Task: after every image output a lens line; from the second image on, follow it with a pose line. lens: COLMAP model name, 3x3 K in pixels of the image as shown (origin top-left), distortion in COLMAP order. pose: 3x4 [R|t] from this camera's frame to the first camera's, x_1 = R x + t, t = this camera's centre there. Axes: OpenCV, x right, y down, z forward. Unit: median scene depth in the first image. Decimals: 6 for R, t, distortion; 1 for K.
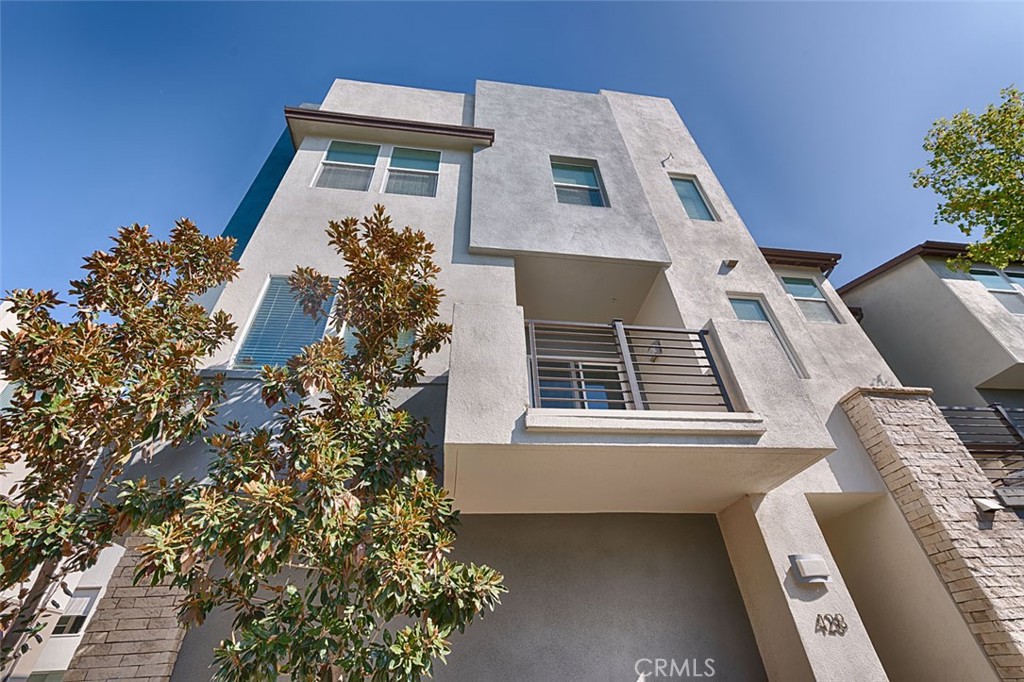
lens RADIAL K [[444.5, 0, 513.6], [0, 444.5, 328.1], [0, 0, 1]] dist [-0.002798, -0.000308]
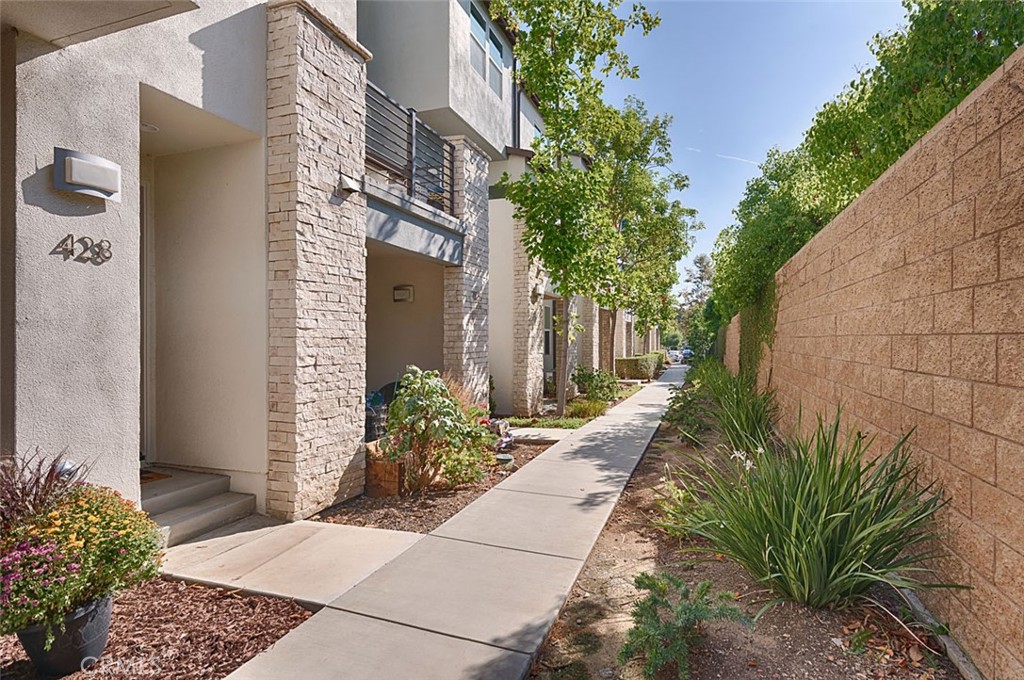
lens RADIAL K [[512.1, 0, 512.0], [0, 512.1, 340.0], [0, 0, 1]] dist [0.000777, -0.000109]
pose [[0.465459, 0.039671, 0.884180, 0.287789], [-0.580069, 0.768201, 0.270899, 0.158744], [-0.668481, -0.638978, 0.380578, 0.152237]]
